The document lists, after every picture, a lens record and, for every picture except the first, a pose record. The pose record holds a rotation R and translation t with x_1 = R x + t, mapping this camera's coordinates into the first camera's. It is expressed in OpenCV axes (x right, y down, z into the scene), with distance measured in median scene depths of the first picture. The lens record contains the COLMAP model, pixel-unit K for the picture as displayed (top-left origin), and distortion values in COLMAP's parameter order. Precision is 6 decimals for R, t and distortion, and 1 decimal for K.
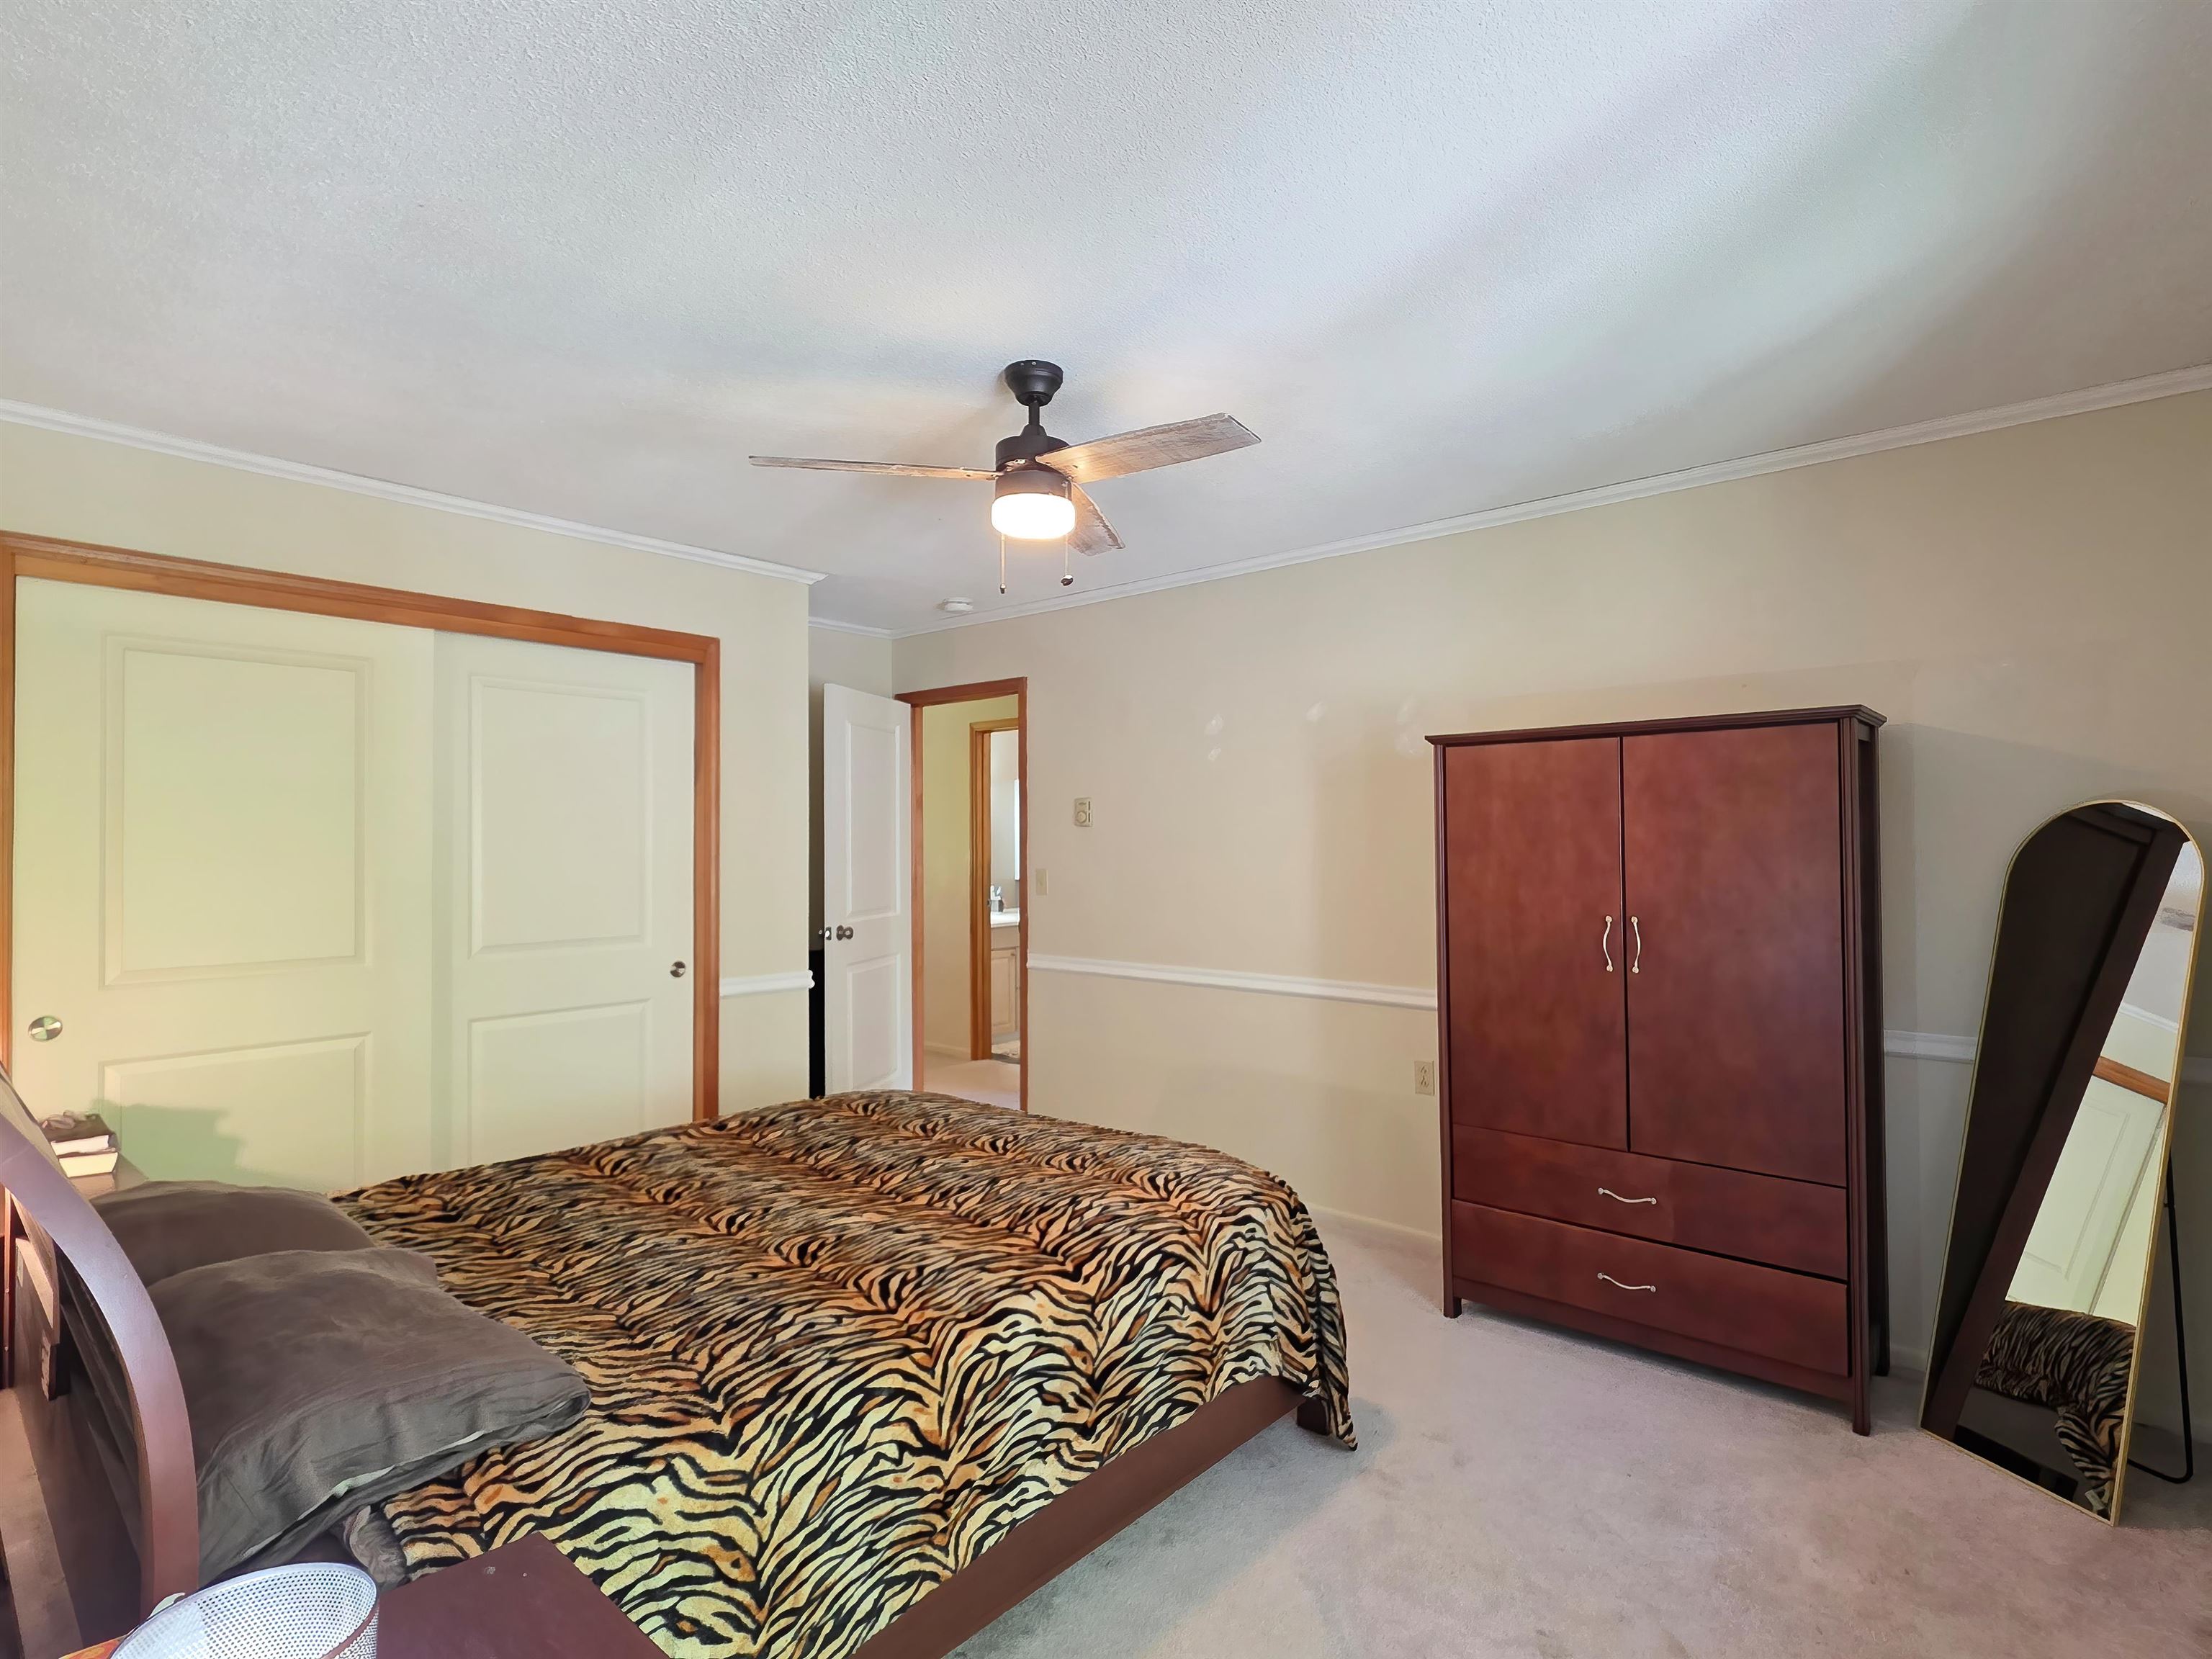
lens RADIAL K [[1114.7, 0, 1104.5], [0, 1114.7, 824.6], [0, 0, 1]] dist [0.002343, -0.000223]
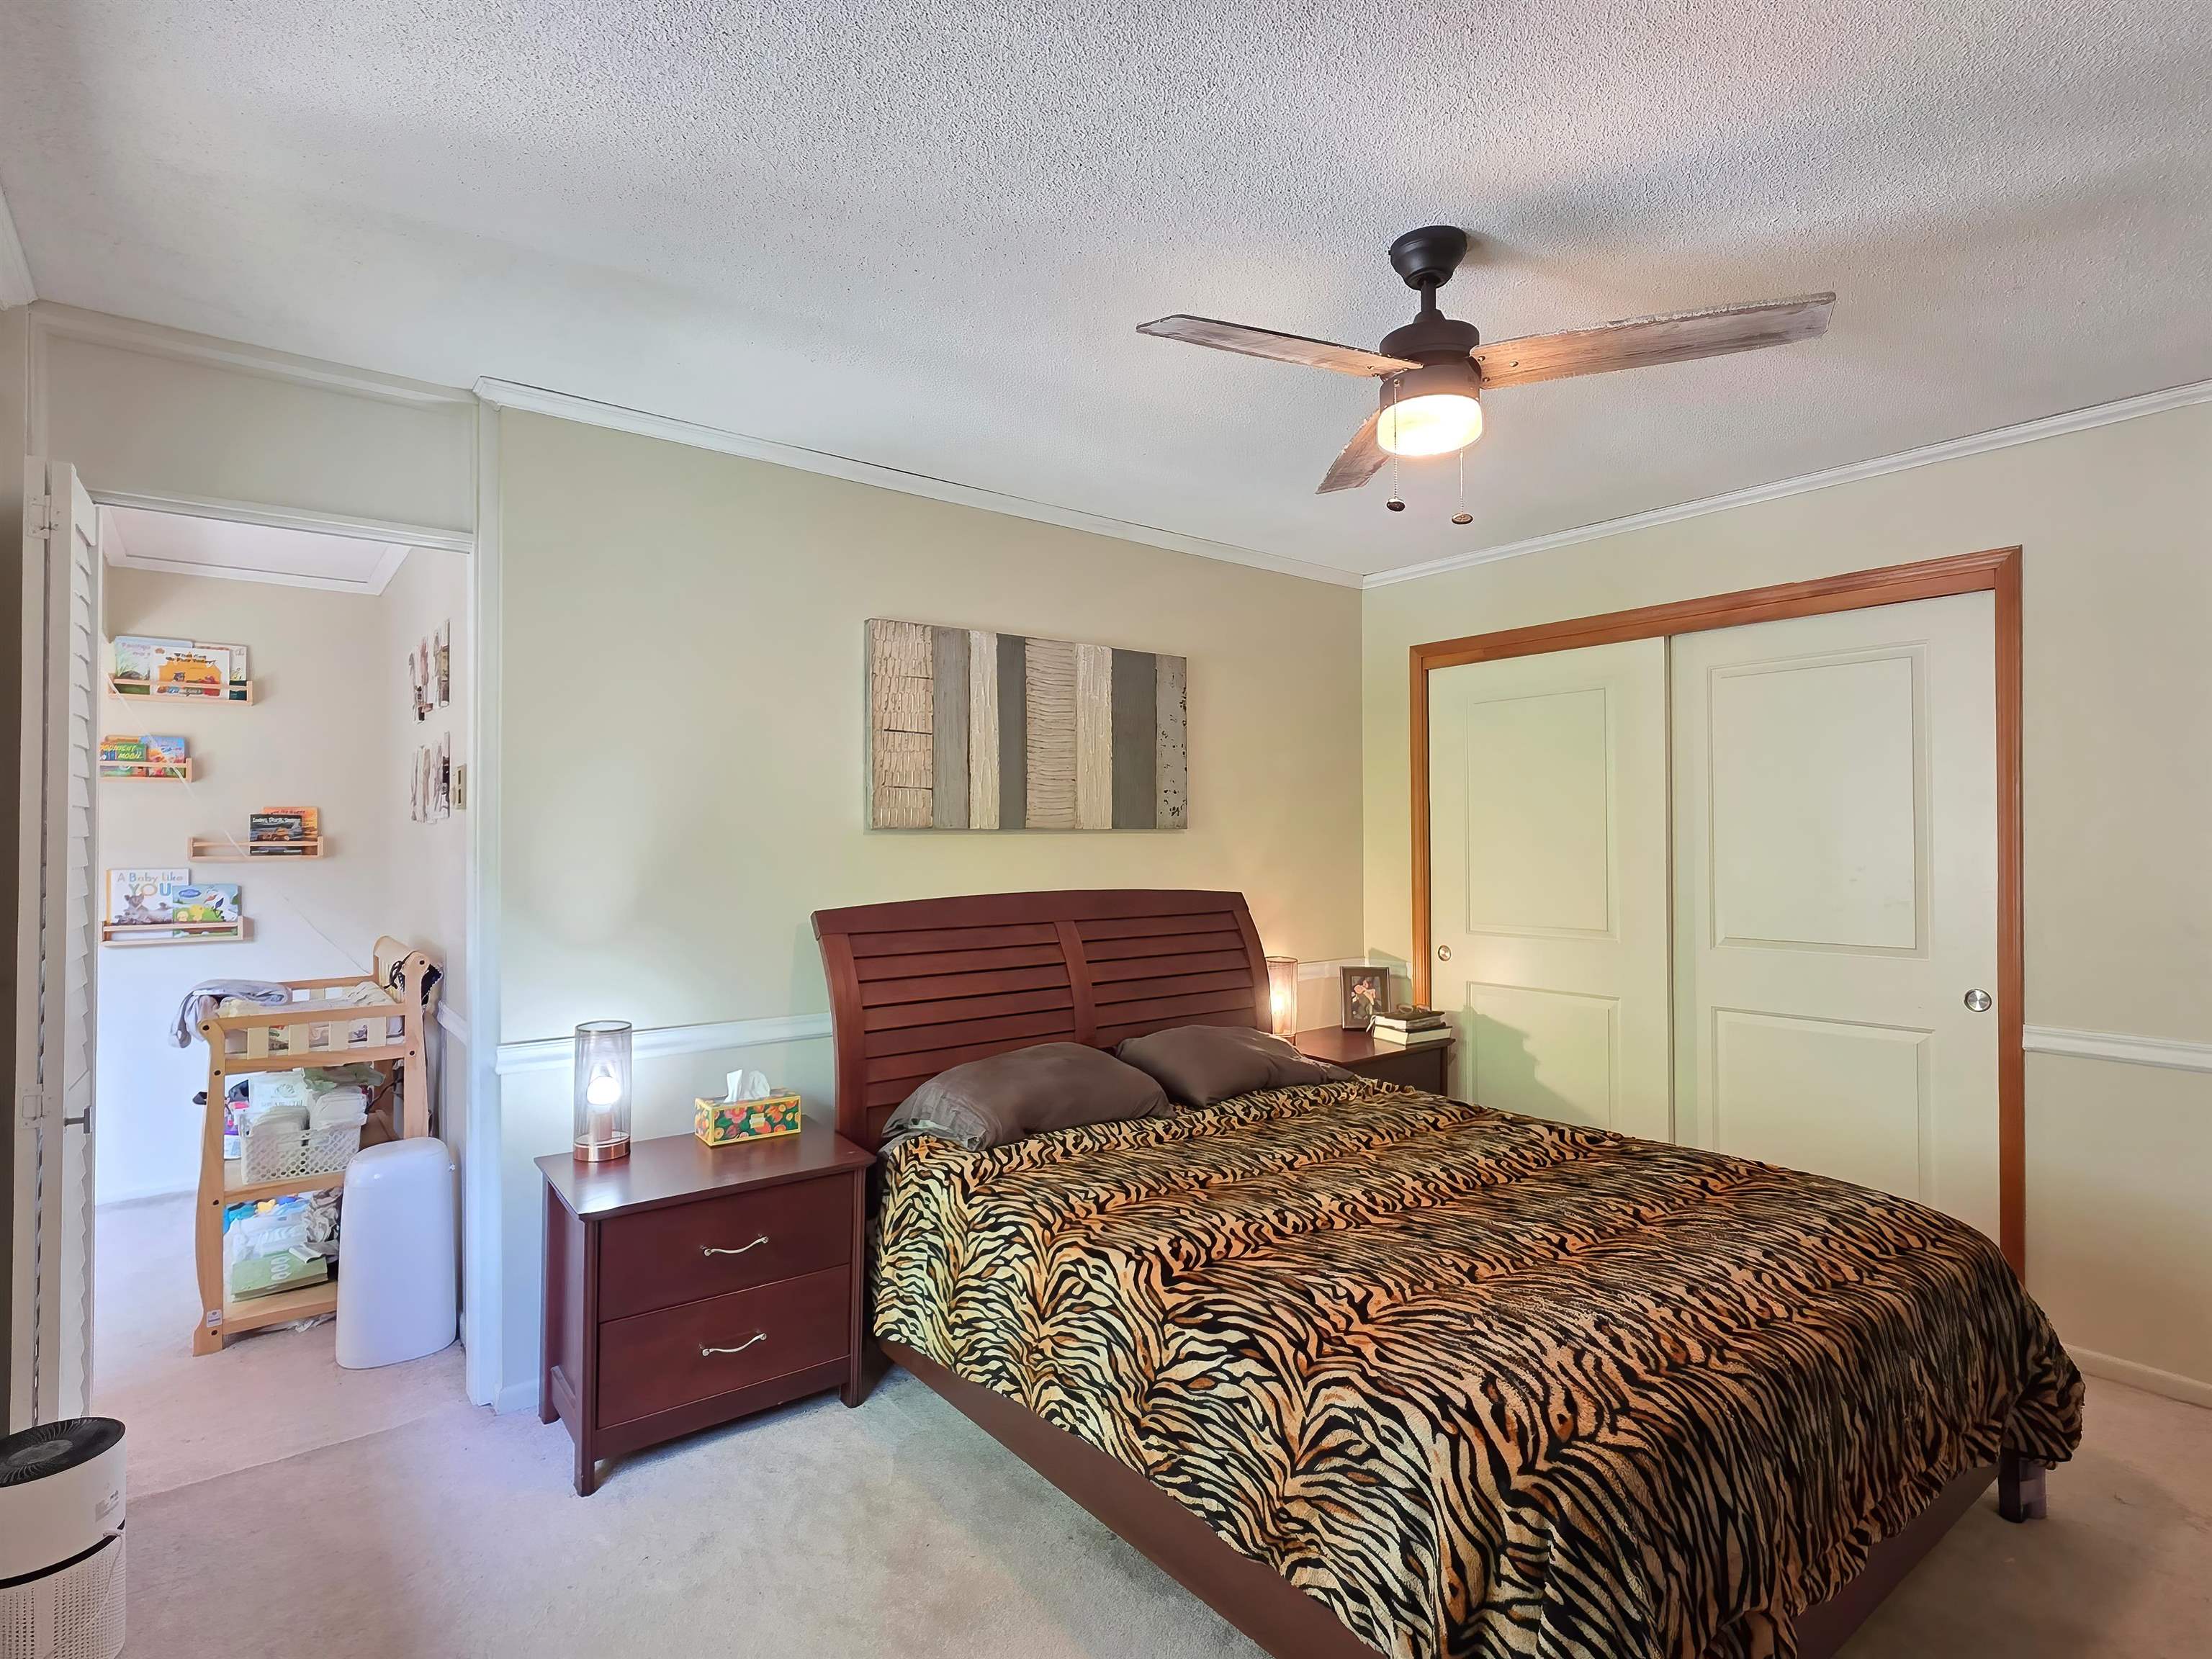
lens RADIAL K [[1114.7, 0, 1104.5], [0, 1114.7, 824.6], [0, 0, 1]] dist [0.002343, -0.000223]
pose [[-0.178359, -0.009206, -0.983922, 0.889785], [0.019166, 0.999734, -0.012828, 0.016833], [0.983779, -0.021146, -0.178135, 1.060142]]
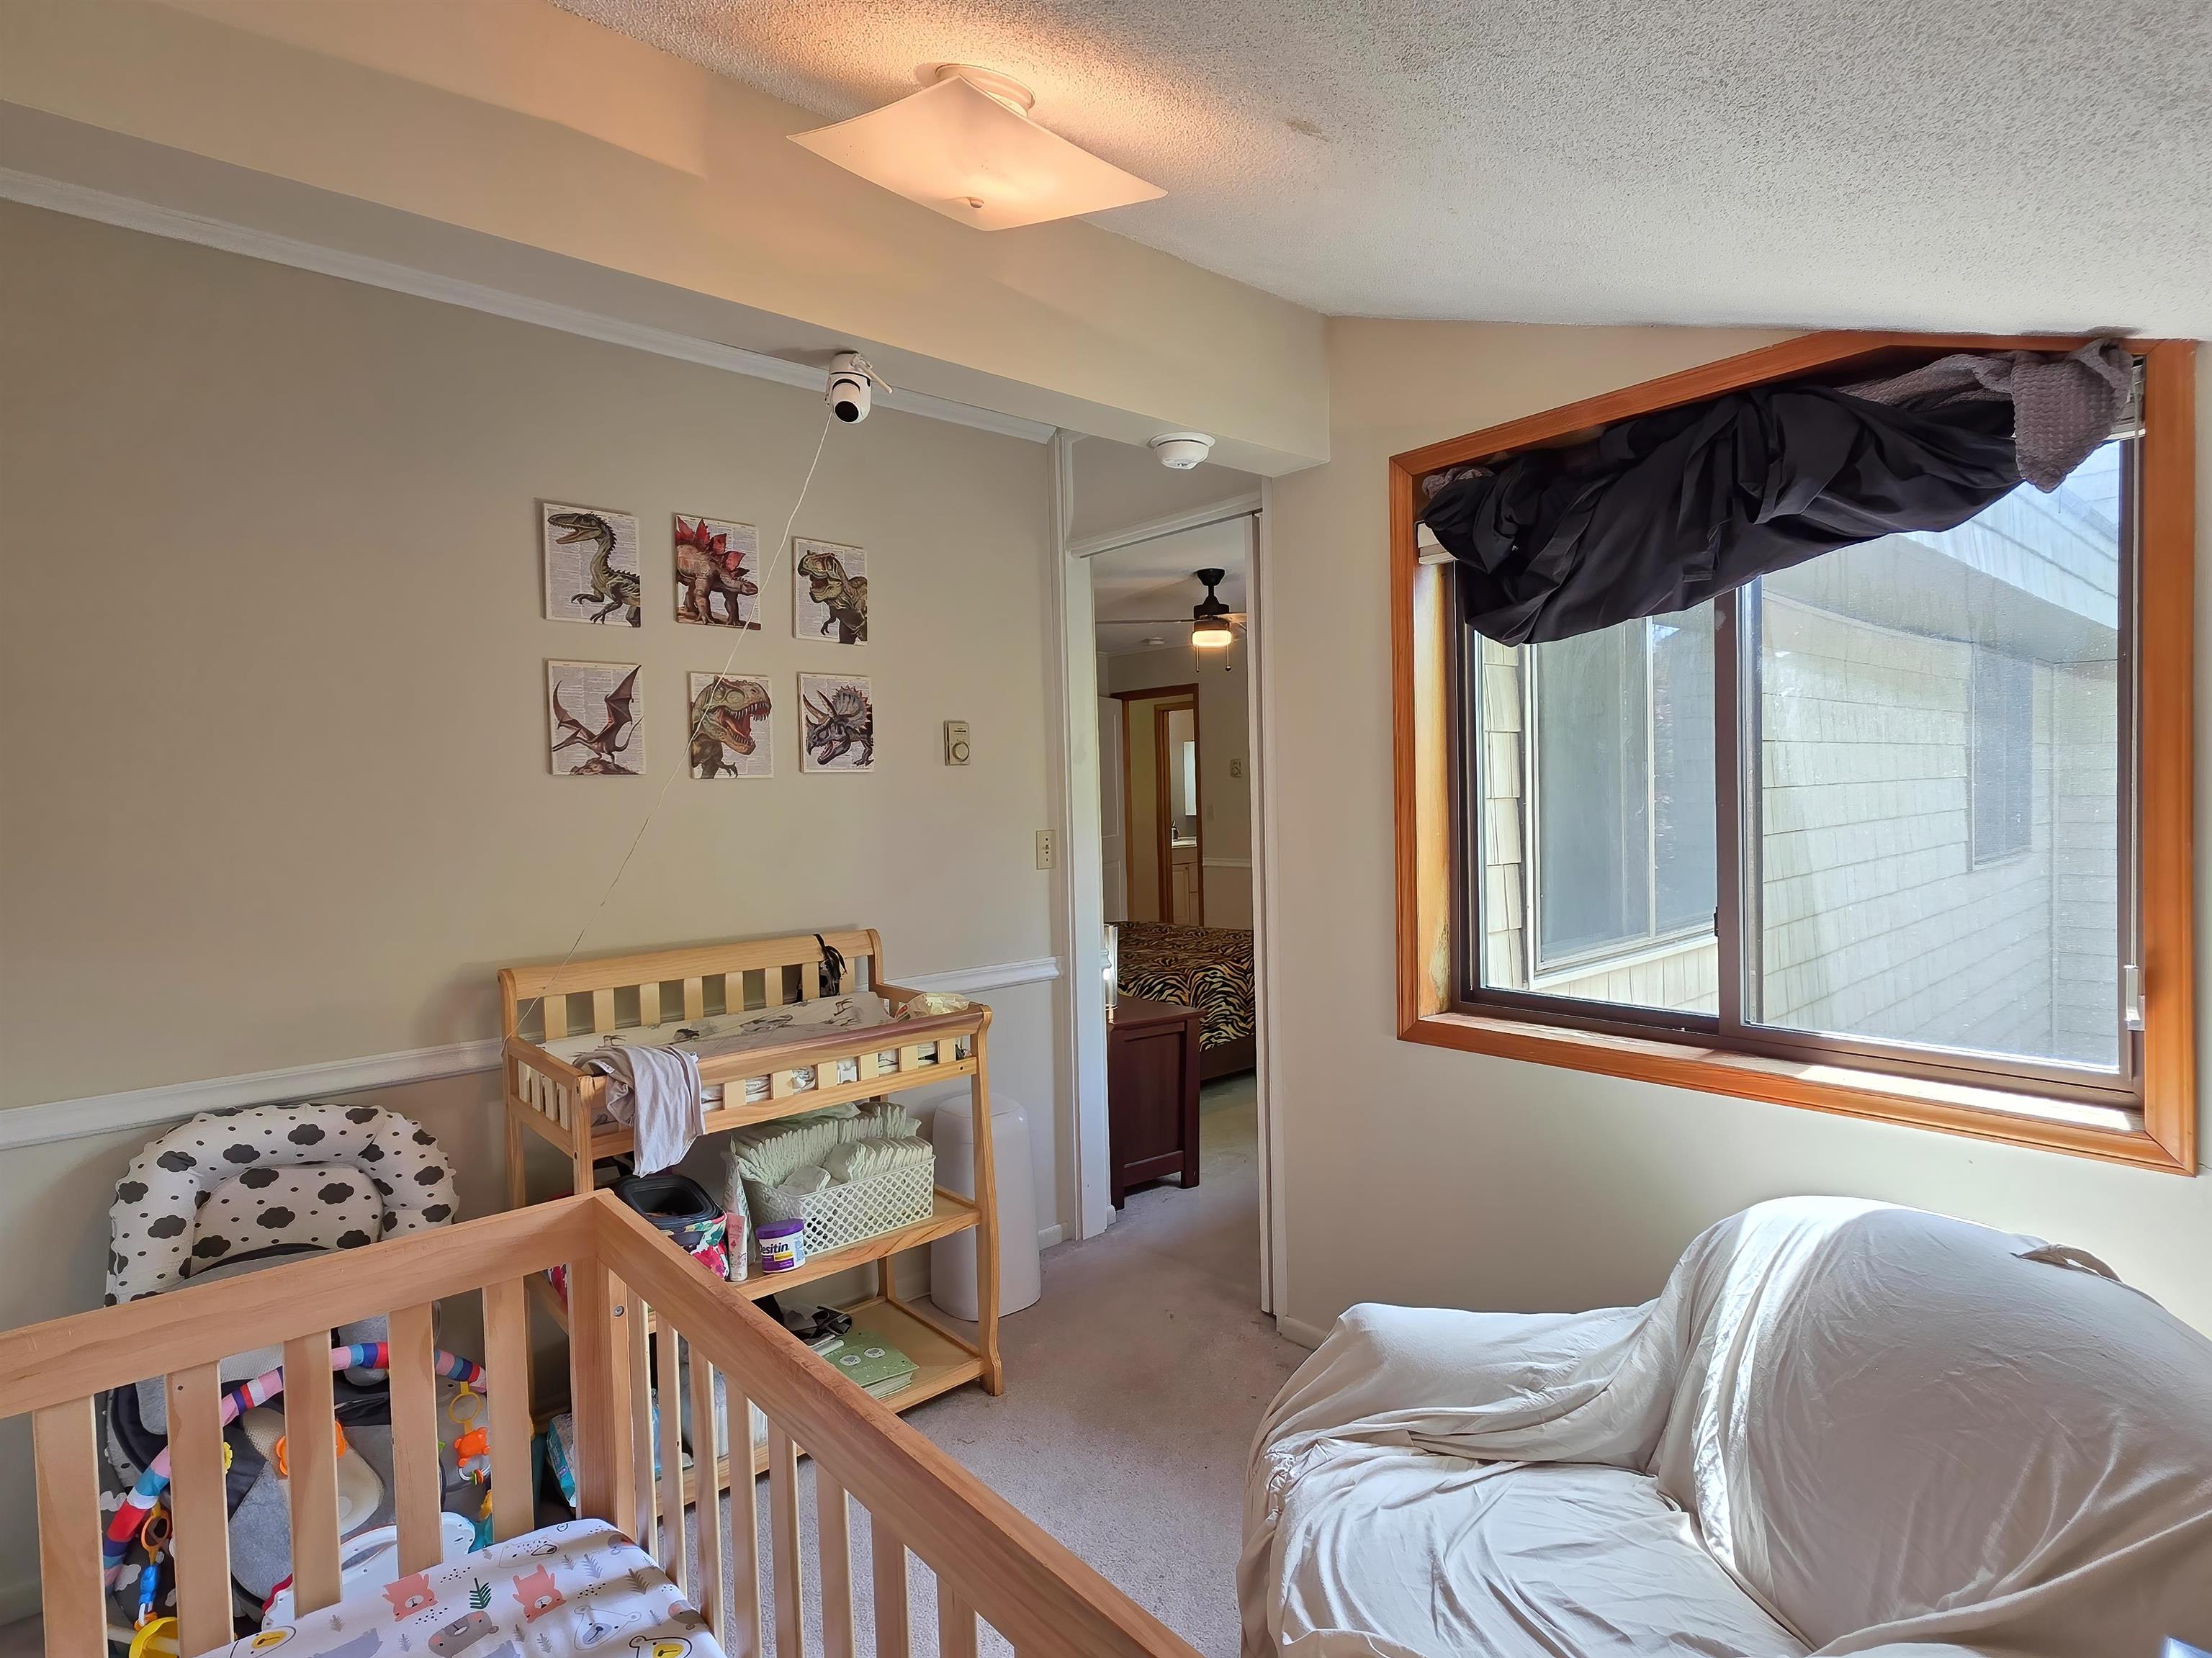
lens RADIAL K [[1114.6, 0, 1104.5], [0, 1114.6, 824.1], [0, 0, 1]] dist [0.002343, -0.000223]
pose [[0.989947, -0.017891, -0.140304, 0.031821], [0.024154, 0.998781, 0.043059, -0.018882], [0.139363, -0.046015, 0.989172, -1.413265]]
